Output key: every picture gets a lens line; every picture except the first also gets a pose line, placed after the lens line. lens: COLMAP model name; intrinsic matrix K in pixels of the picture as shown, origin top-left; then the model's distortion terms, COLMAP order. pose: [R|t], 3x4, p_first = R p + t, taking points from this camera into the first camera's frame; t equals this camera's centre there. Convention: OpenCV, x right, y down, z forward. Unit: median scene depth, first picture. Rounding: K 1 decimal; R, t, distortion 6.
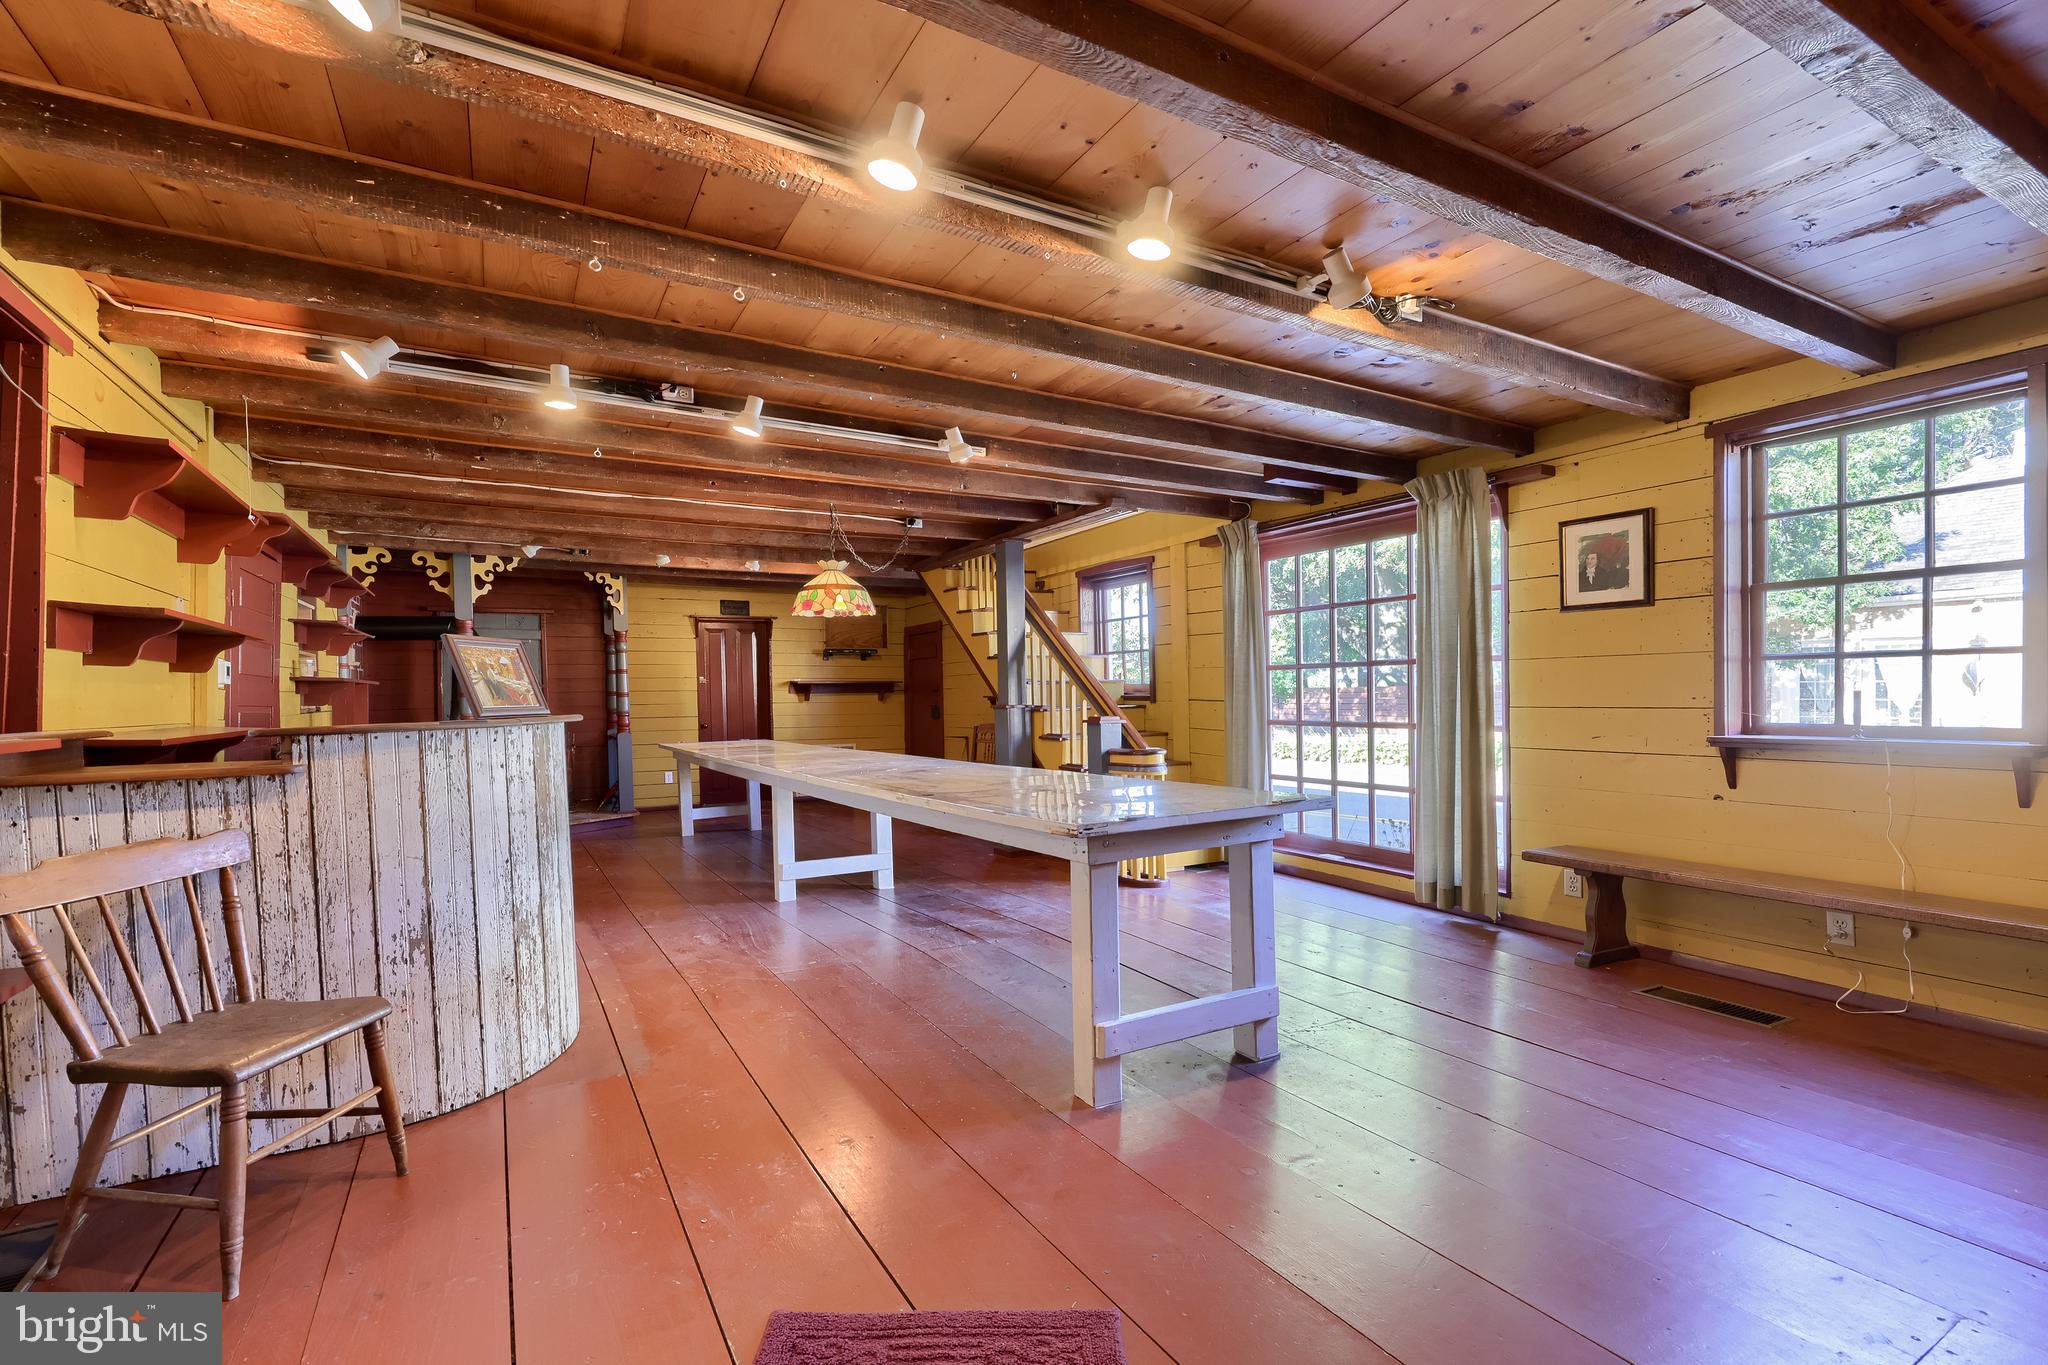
lens RADIAL K [[856.5, 0, 1024.0], [0, 856.5, 682.5], [0, 0, 1]] dist [-0.000400, -0.000145]
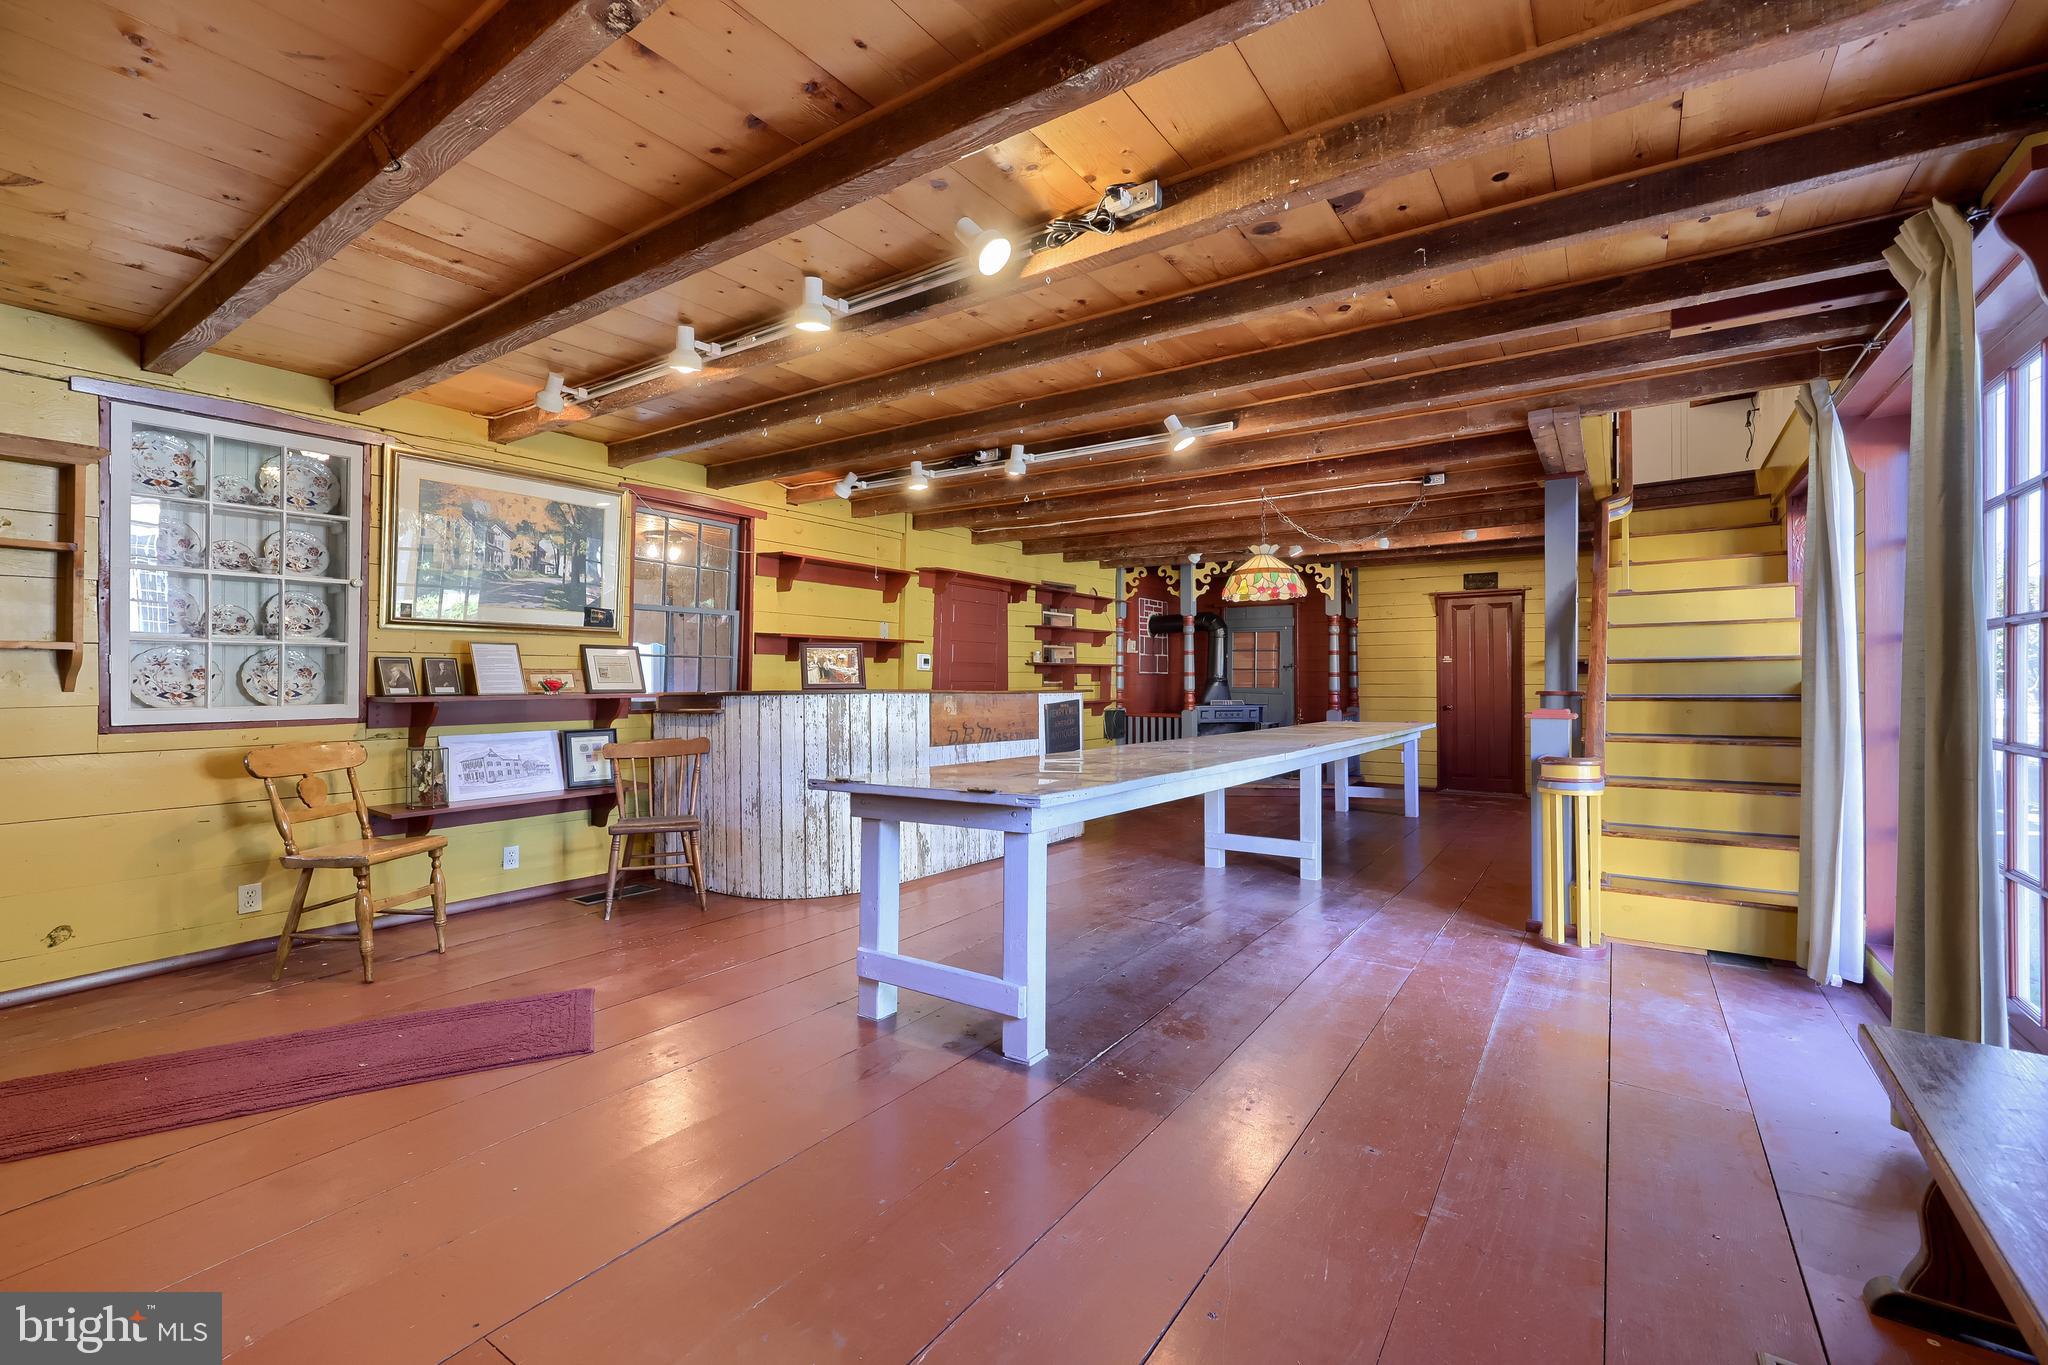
lens RADIAL K [[935.7, 0, 1119.4], [0, 935.7, 659.3], [0, 0, 1]] dist [0.001262, 0.000097]
pose [[0.471554, -0.008870, -0.881793, 0.672362], [0.009181, 0.999945, -0.005149, -0.002195], [0.881790, -0.005668, 0.471609, 0.322846]]
